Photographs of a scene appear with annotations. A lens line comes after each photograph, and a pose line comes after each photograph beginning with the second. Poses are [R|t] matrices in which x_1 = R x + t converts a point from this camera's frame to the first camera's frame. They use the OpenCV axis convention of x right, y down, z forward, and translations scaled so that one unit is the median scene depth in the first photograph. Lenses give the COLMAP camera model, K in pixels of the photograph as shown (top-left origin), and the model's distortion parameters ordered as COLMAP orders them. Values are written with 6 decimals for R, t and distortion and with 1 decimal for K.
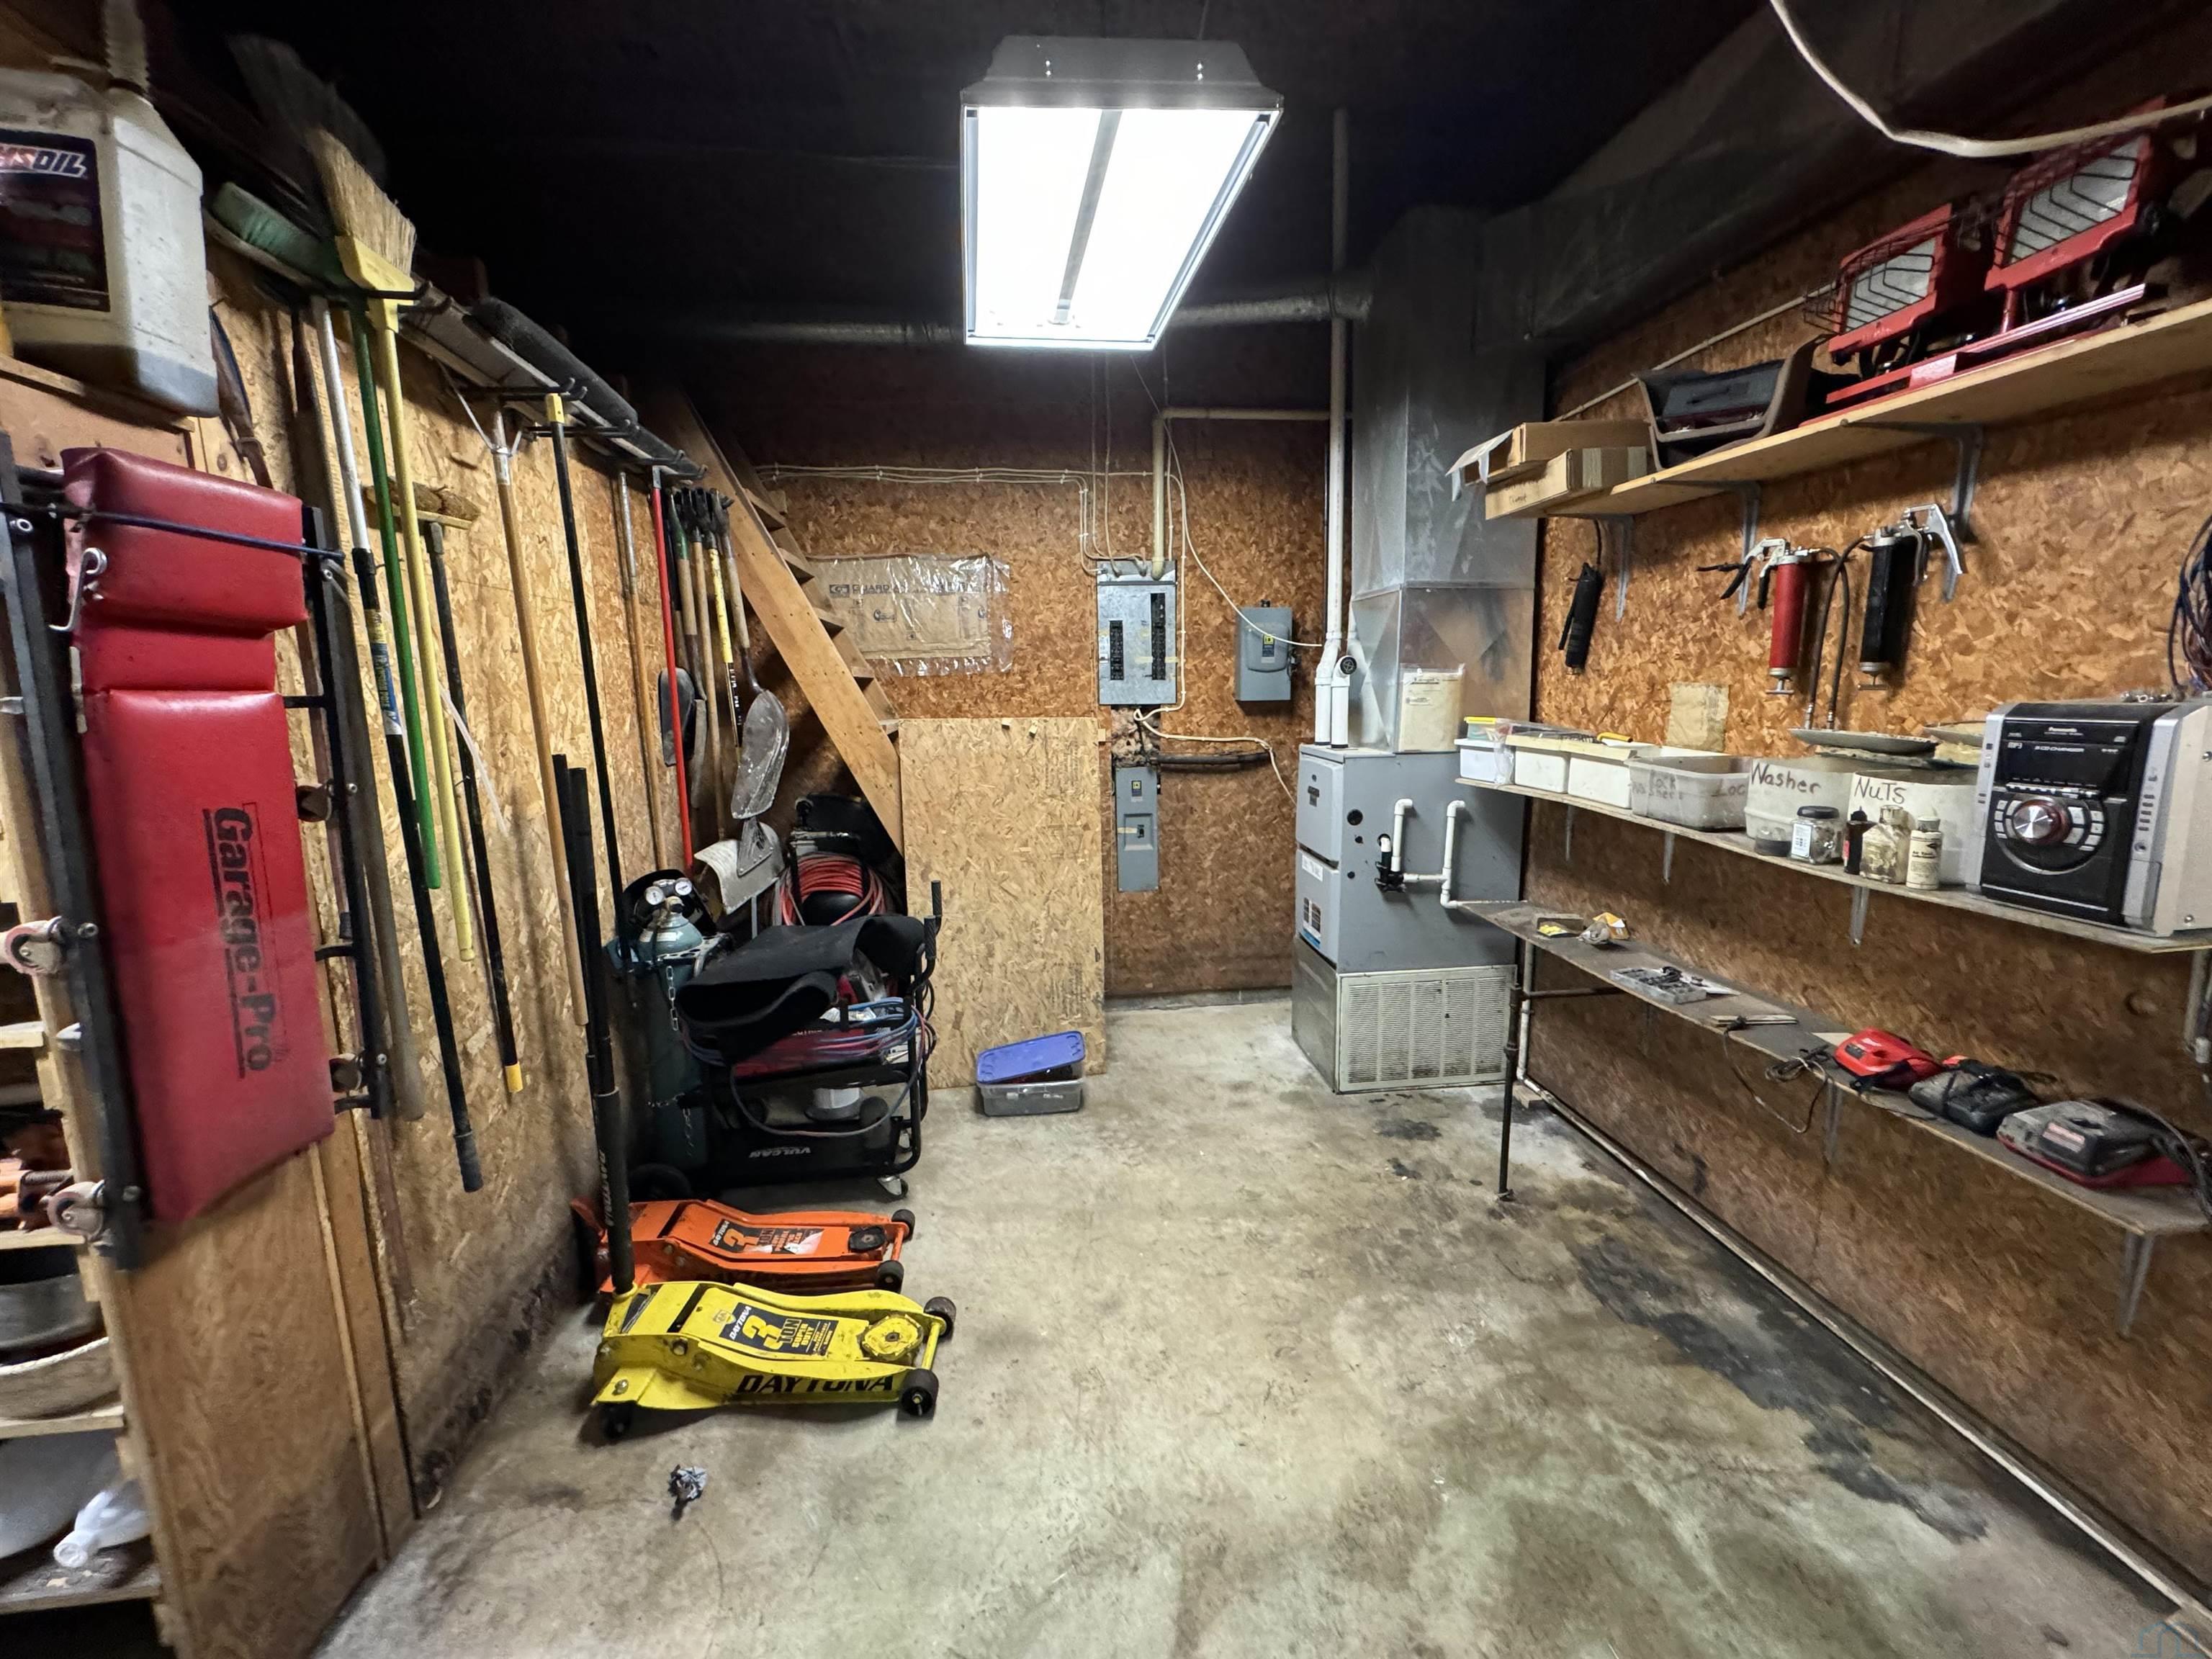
lens RADIAL K [[895.7, 0, 1113.8], [0, 895.7, 829.5], [0, 0, 1]] dist [-0.002754, -0.000275]
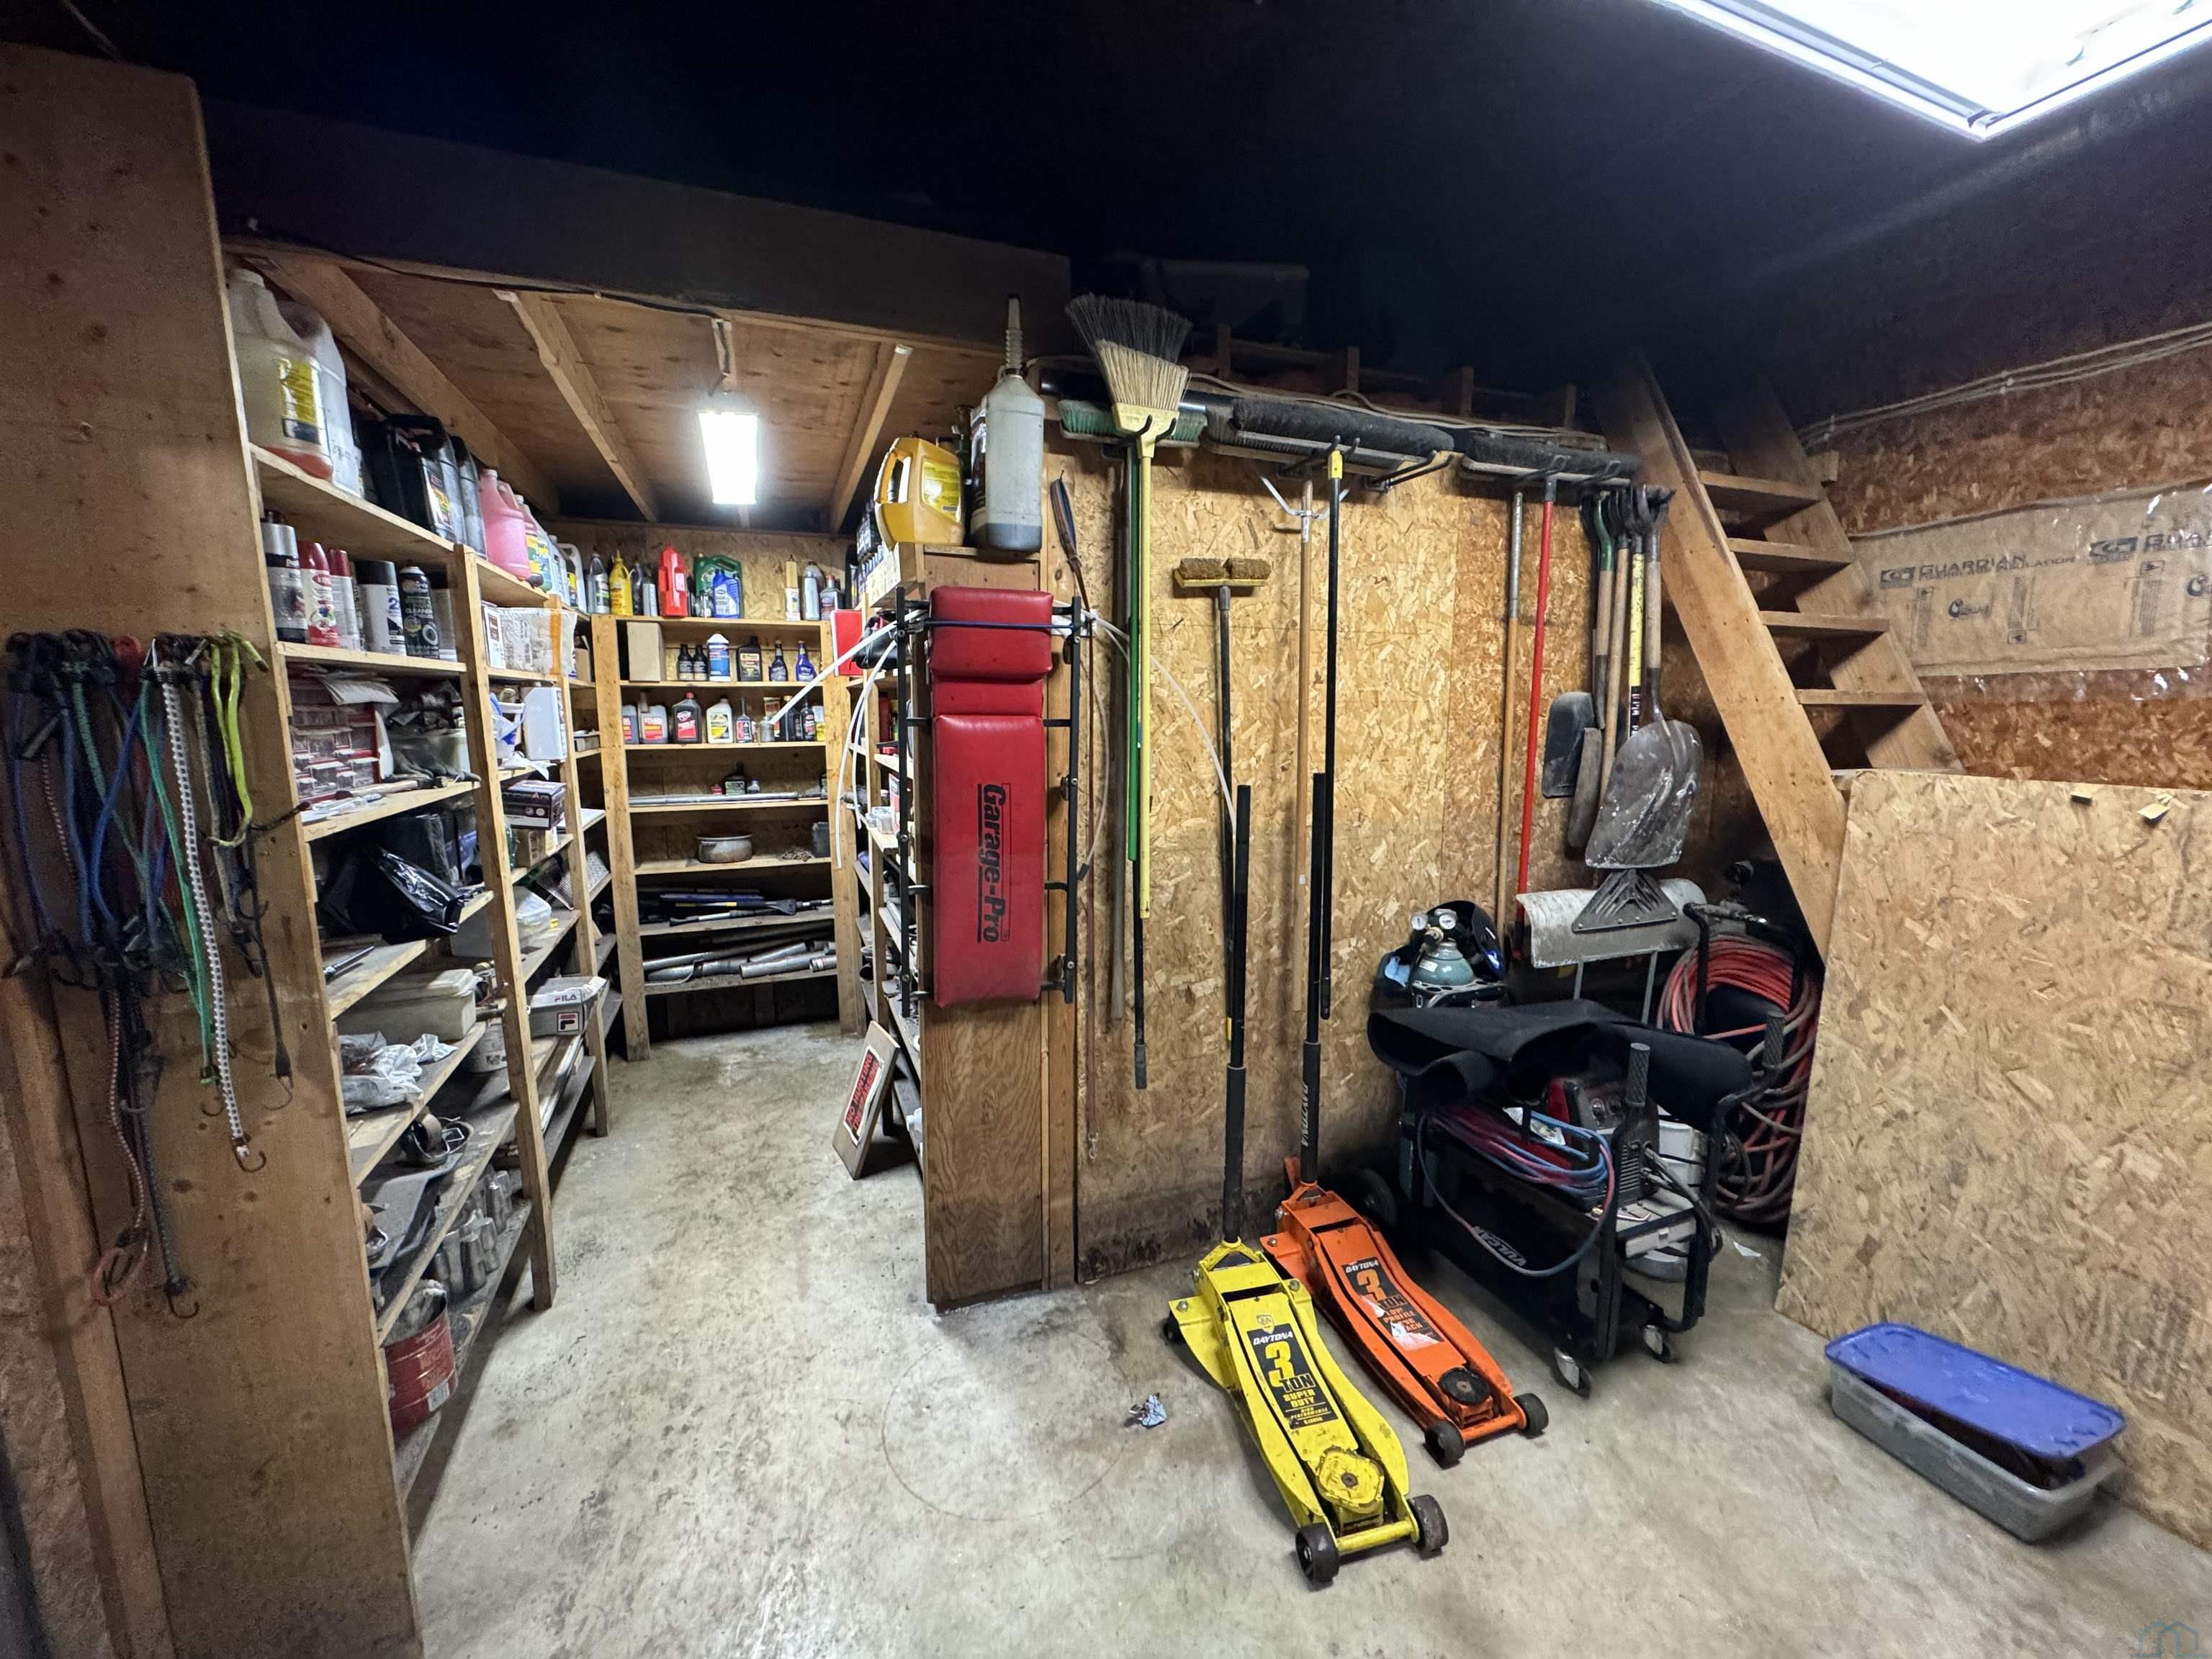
lens RADIAL K [[895.7, 0, 1113.8], [0, 895.7, 829.5], [0, 0, 1]] dist [-0.002754, -0.000275]
pose [[0.234145, 0.149379, -0.960657, 0.365548], [-0.160736, 0.980475, 0.113283, -0.088150], [0.958822, 0.127888, 0.253584, 0.415294]]
